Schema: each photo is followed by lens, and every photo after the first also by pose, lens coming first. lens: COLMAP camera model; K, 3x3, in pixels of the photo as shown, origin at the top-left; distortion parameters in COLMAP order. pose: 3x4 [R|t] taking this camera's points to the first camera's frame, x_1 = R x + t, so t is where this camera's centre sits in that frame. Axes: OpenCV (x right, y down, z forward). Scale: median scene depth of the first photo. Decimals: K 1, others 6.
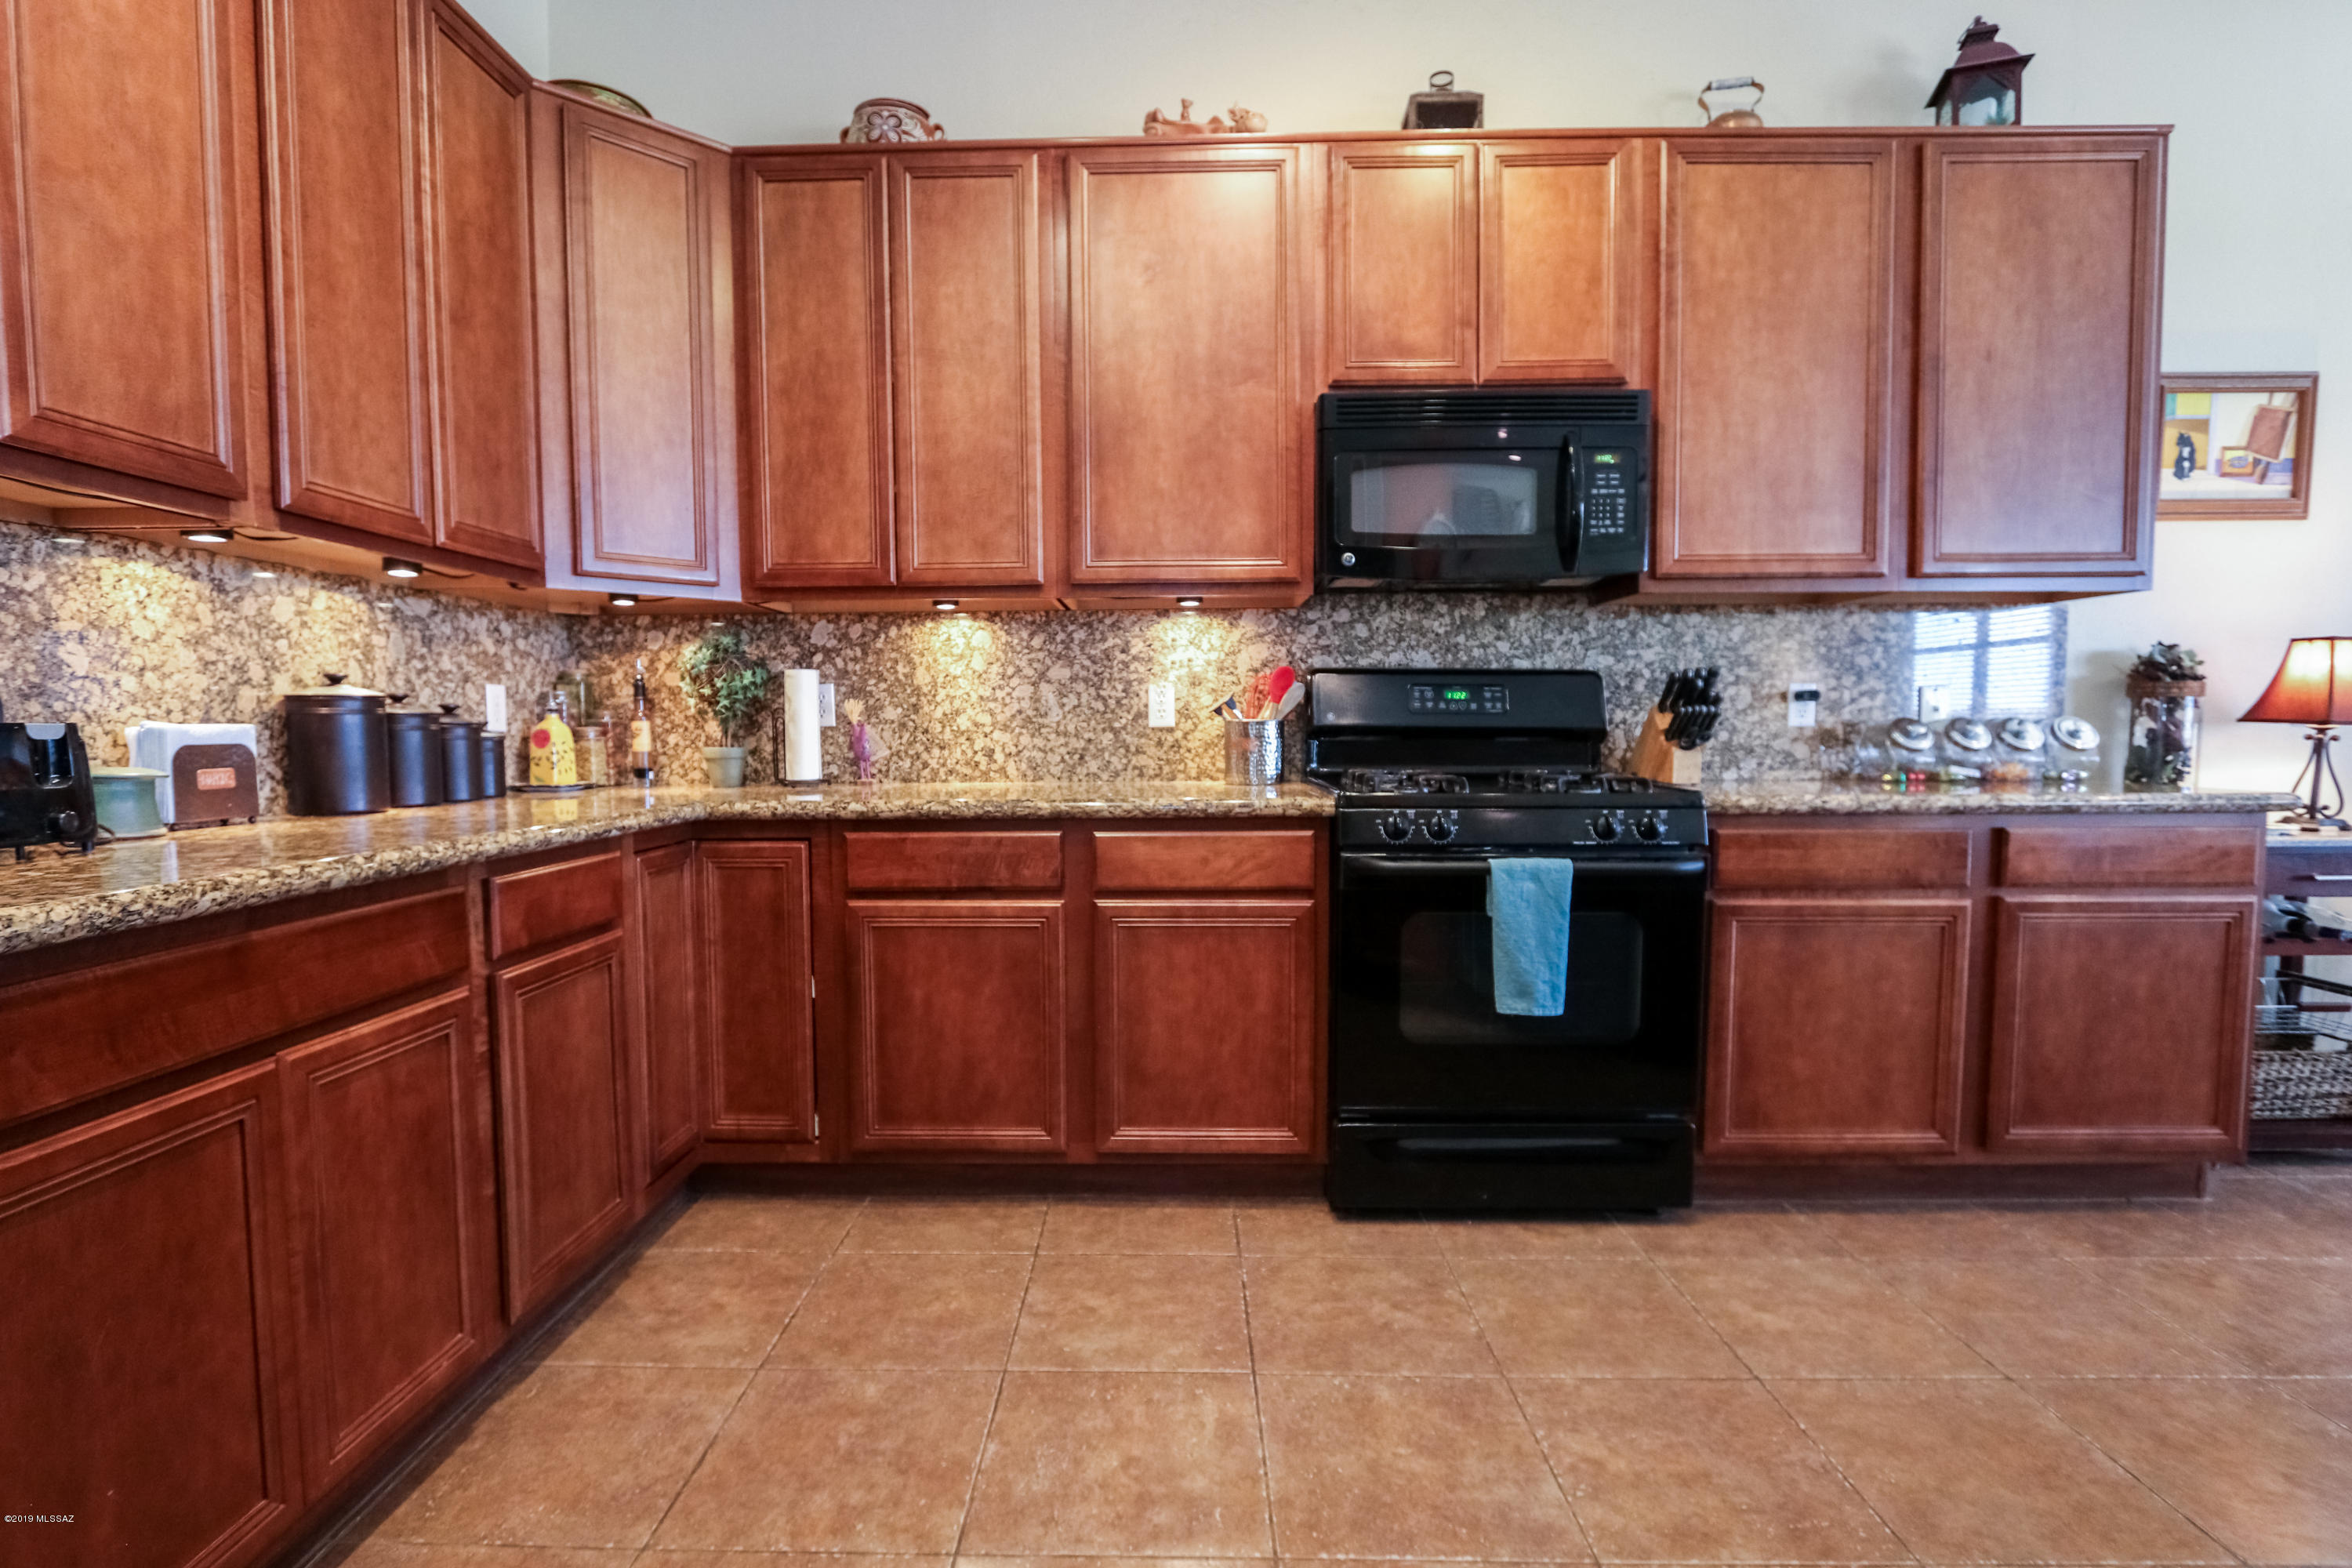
lens RADIAL K [[1114.2, 0, 1147.0], [0, 1114.2, 795.0], [0, 0, 1]] dist [-0.017378, 0.001745]
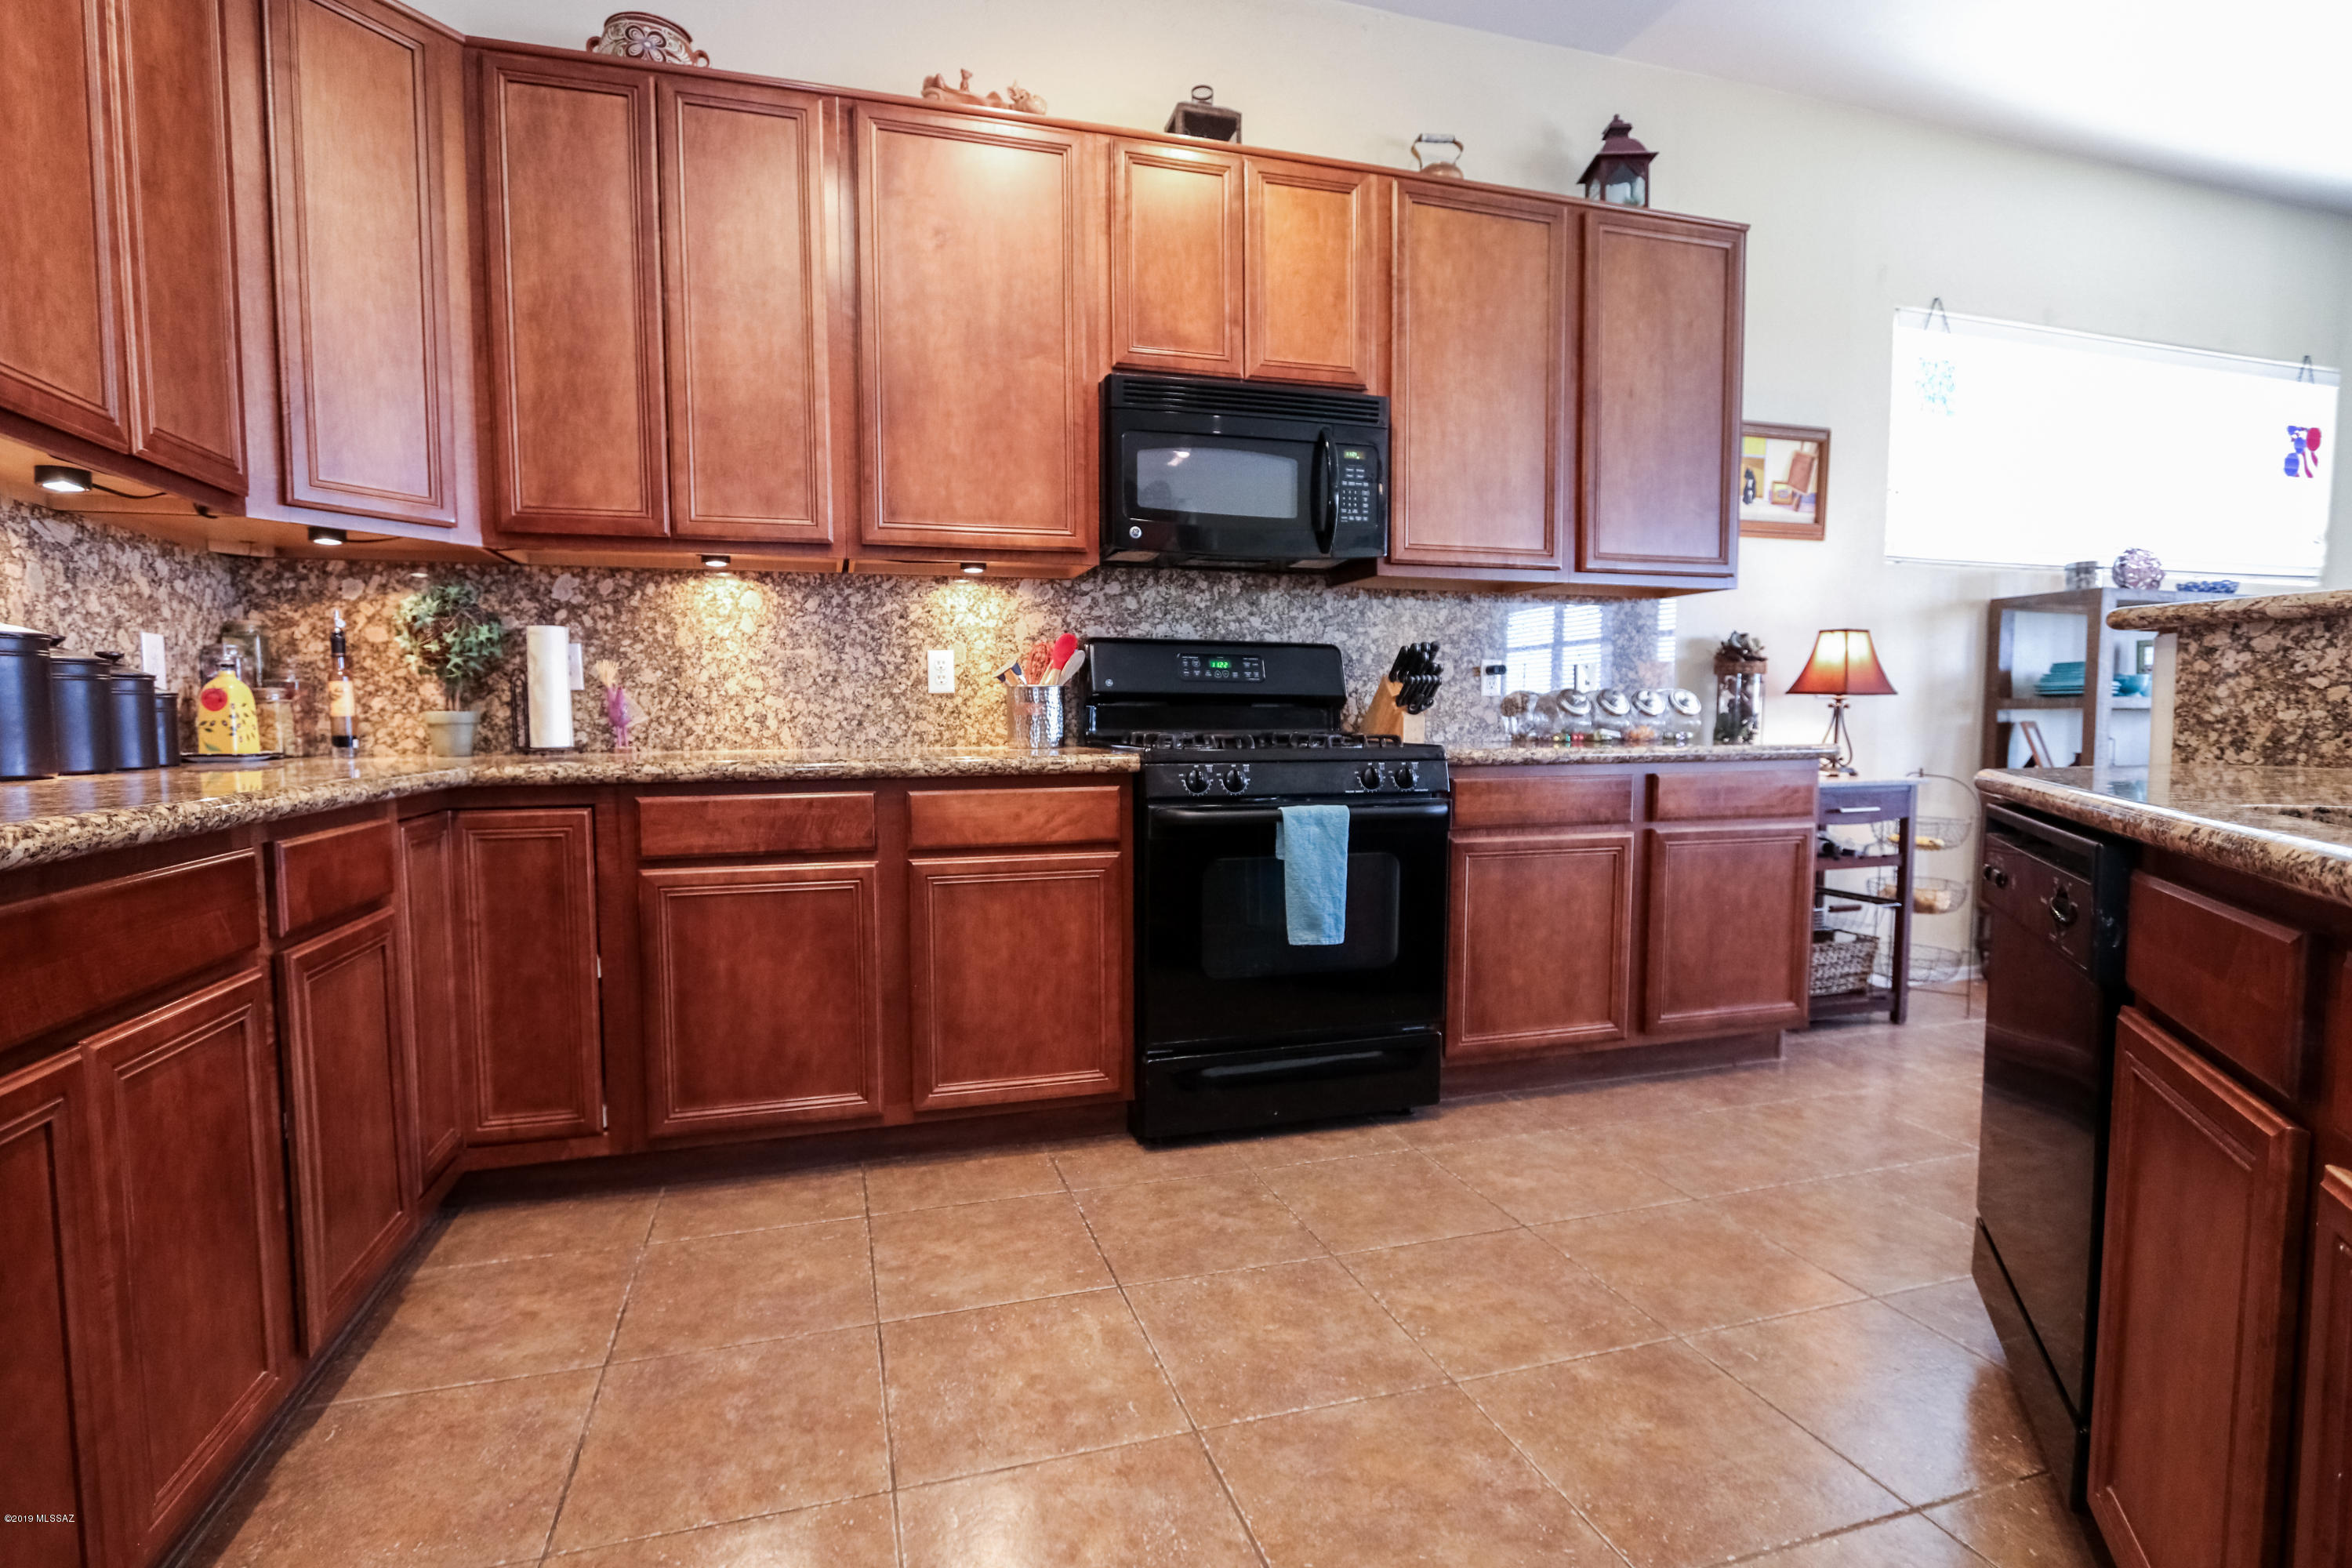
lens RADIAL K [[1107.0, 0, 1146.2], [0, 1107.0, 794.7], [0, 0, 1]] dist [-0.016170, 0.001250]
pose [[0.951953, -0.020242, 0.305574, -0.133580], [0.017968, 0.999786, 0.010255, 0.026952], [-0.305716, -0.004272, 0.952113, -0.009268]]
